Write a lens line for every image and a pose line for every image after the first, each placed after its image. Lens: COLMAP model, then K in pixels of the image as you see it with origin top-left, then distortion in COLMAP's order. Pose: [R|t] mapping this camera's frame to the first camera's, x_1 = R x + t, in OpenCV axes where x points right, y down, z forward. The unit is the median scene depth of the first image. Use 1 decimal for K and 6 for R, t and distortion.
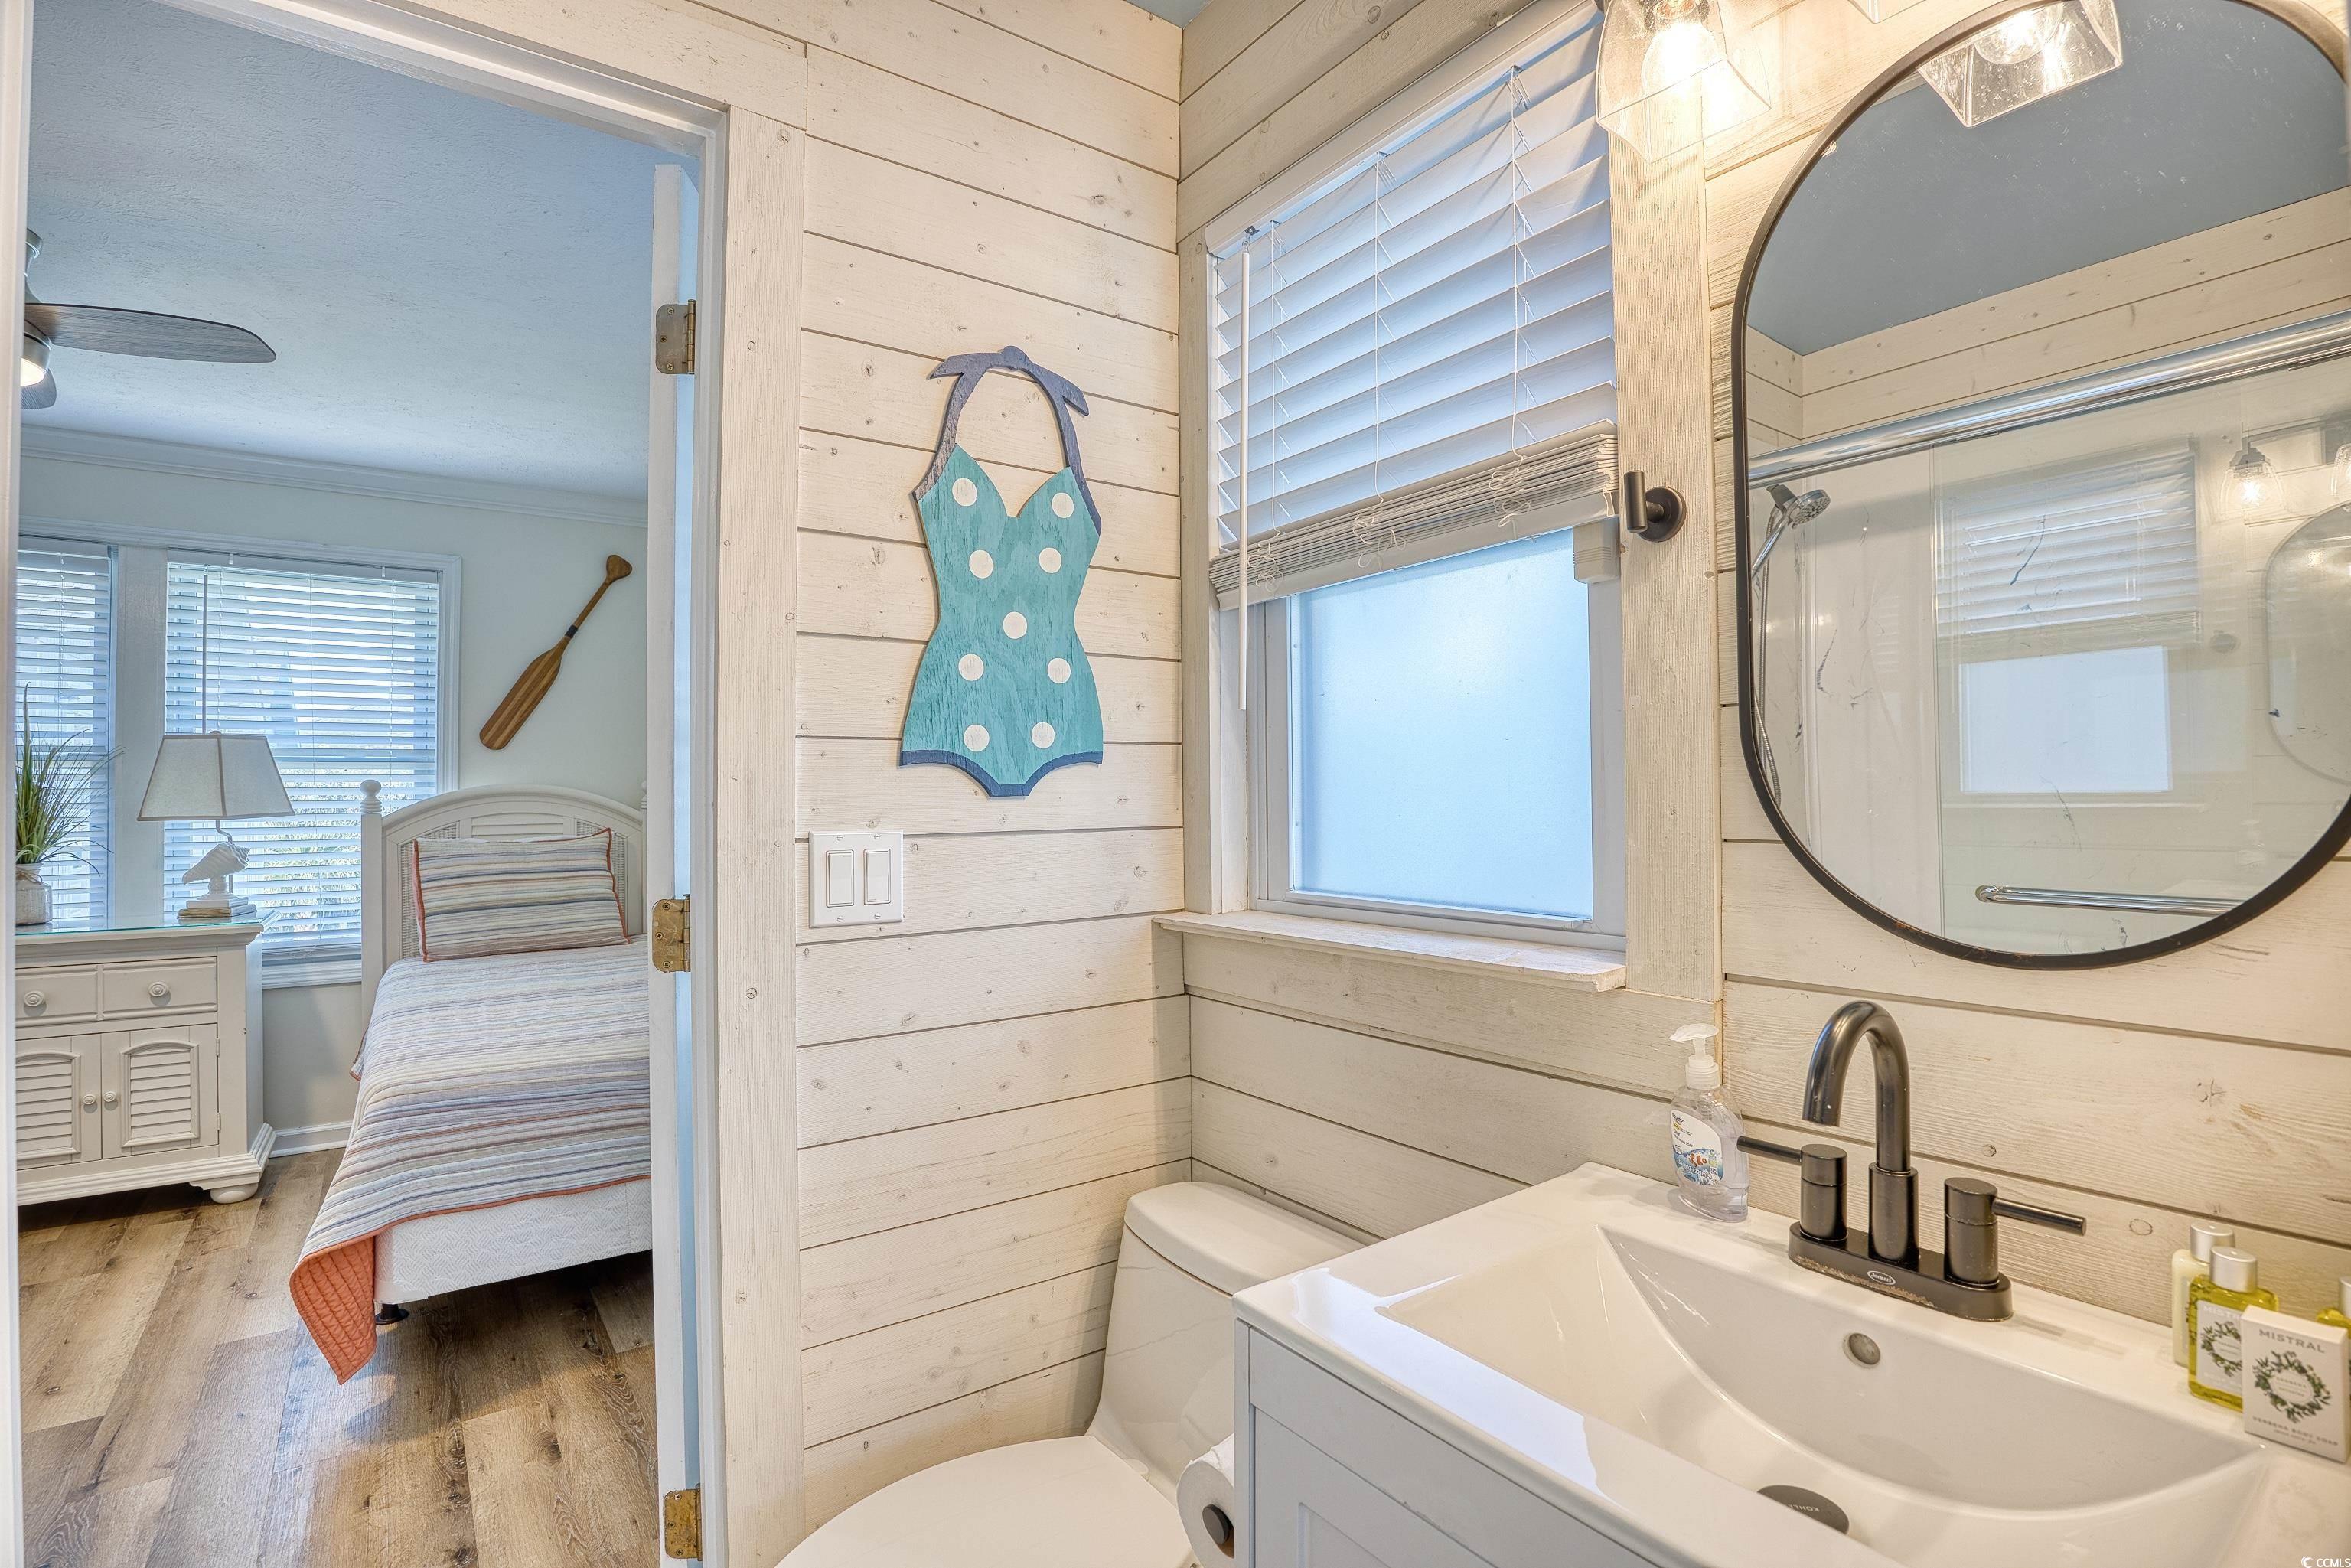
lens RADIAL K [[1101.6, 0, 1174.0], [0, 1101.6, 775.4], [0, 0, 1]] dist [-0.061020, 0.015368]
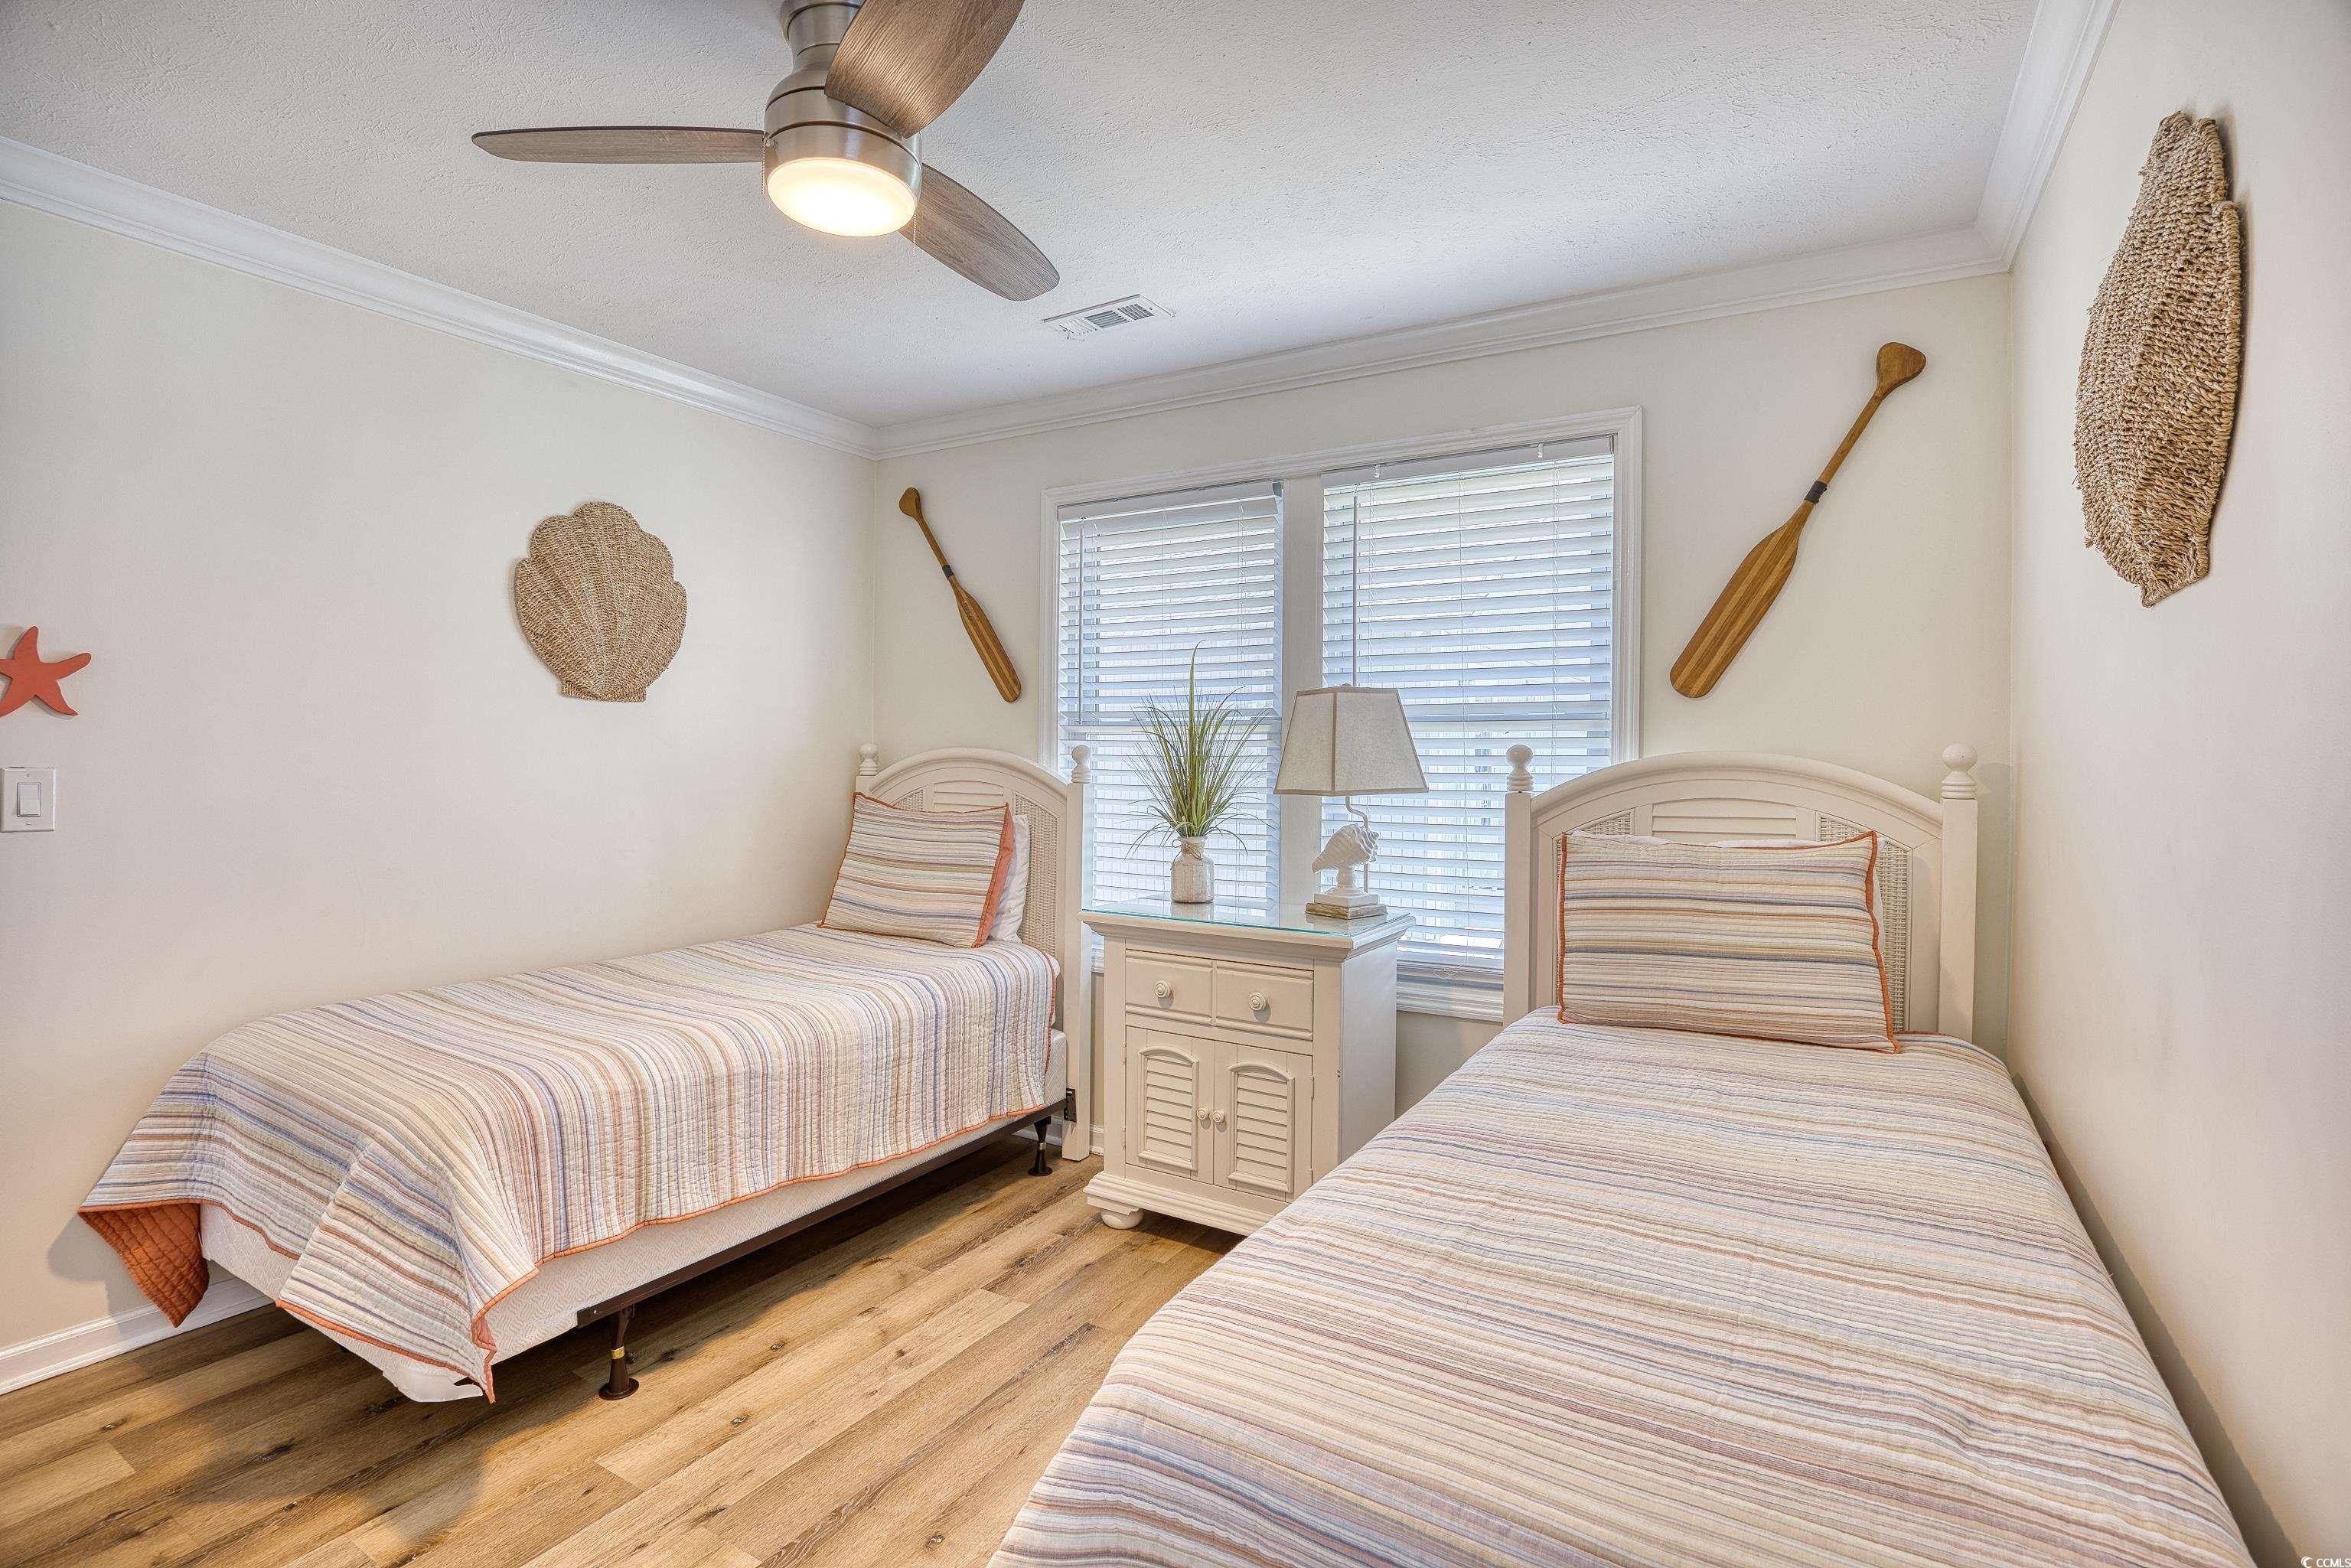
lens RADIAL K [[1101.6, 0, 1174.0], [0, 1101.6, 775.4], [0, 0, 1]] dist [-0.061020, 0.015368]
pose [[0.398416, 0.017255, -0.917042, -0.181294], [0.001954, 0.999805, 0.019662, 0.009771], [0.917203, -0.009626, 0.398305, 0.513401]]
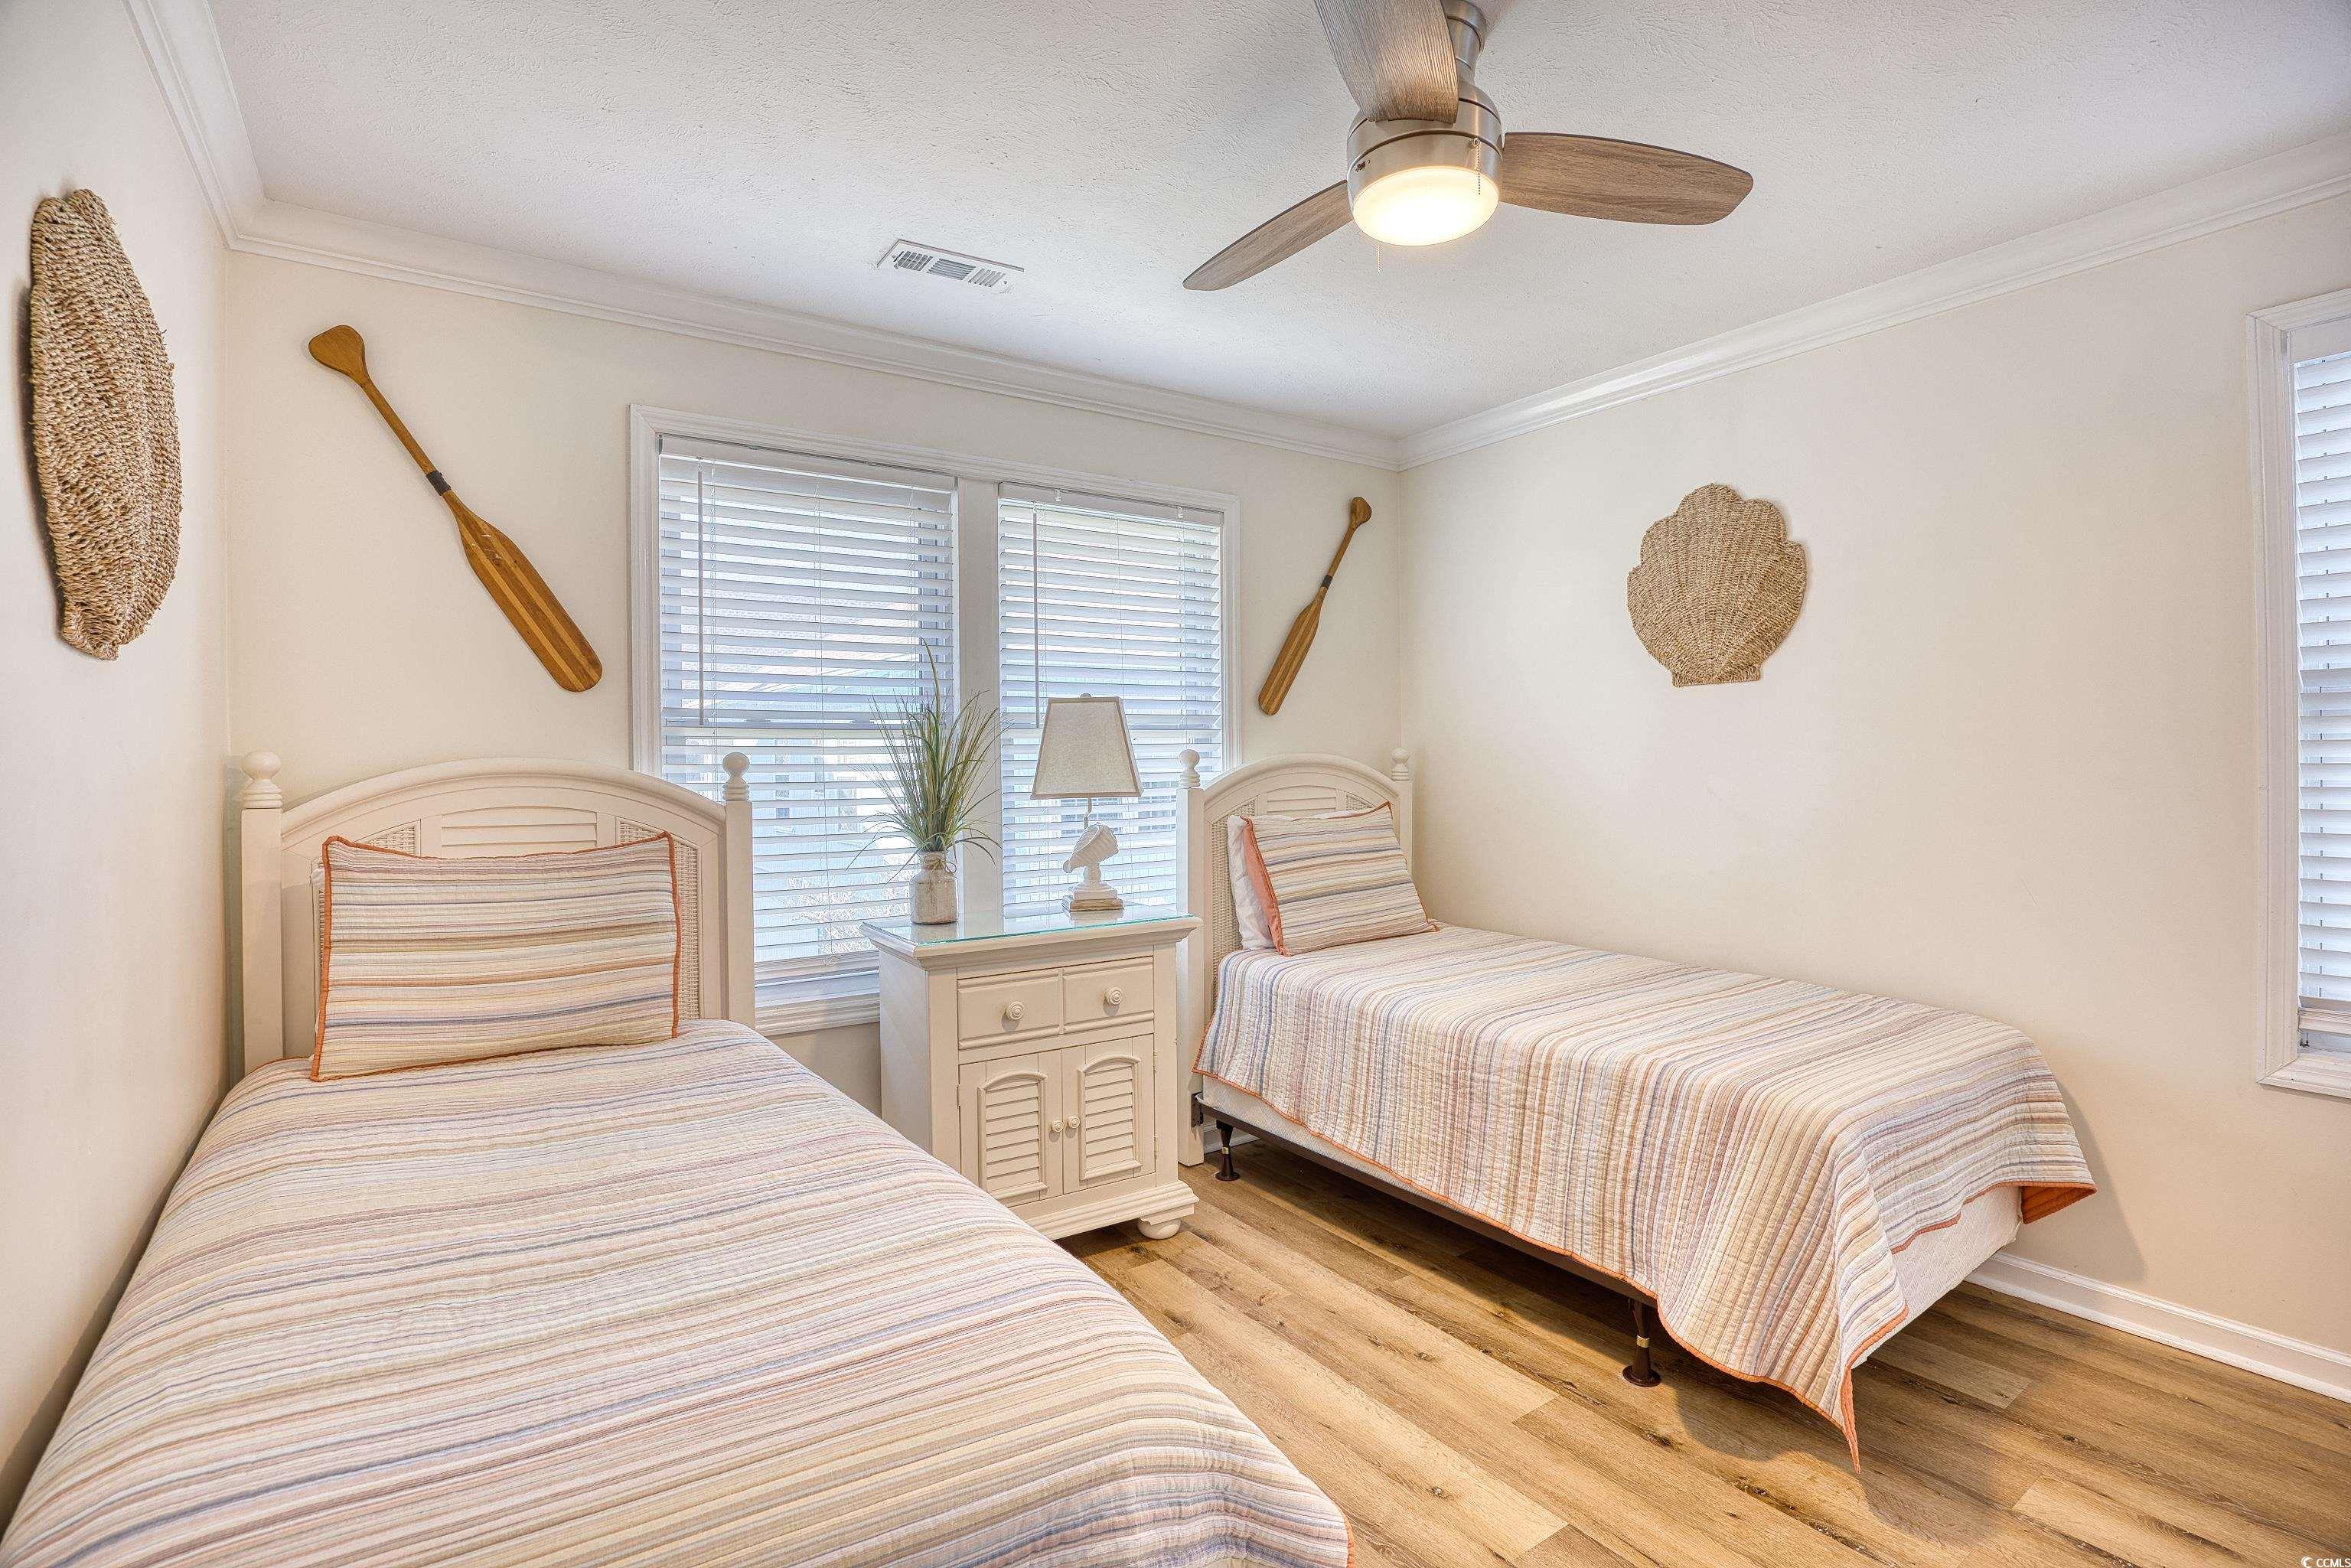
lens RADIAL K [[1101.6, 0, 1174.0], [0, 1101.6, 775.4], [0, 0, 1]] dist [-0.061020, 0.015368]
pose [[0.999364, -0.012912, -0.033248, -0.753726], [0.013608, 0.999692, 0.020771, 0.006501], [0.032970, -0.021210, 0.999231, 0.099391]]
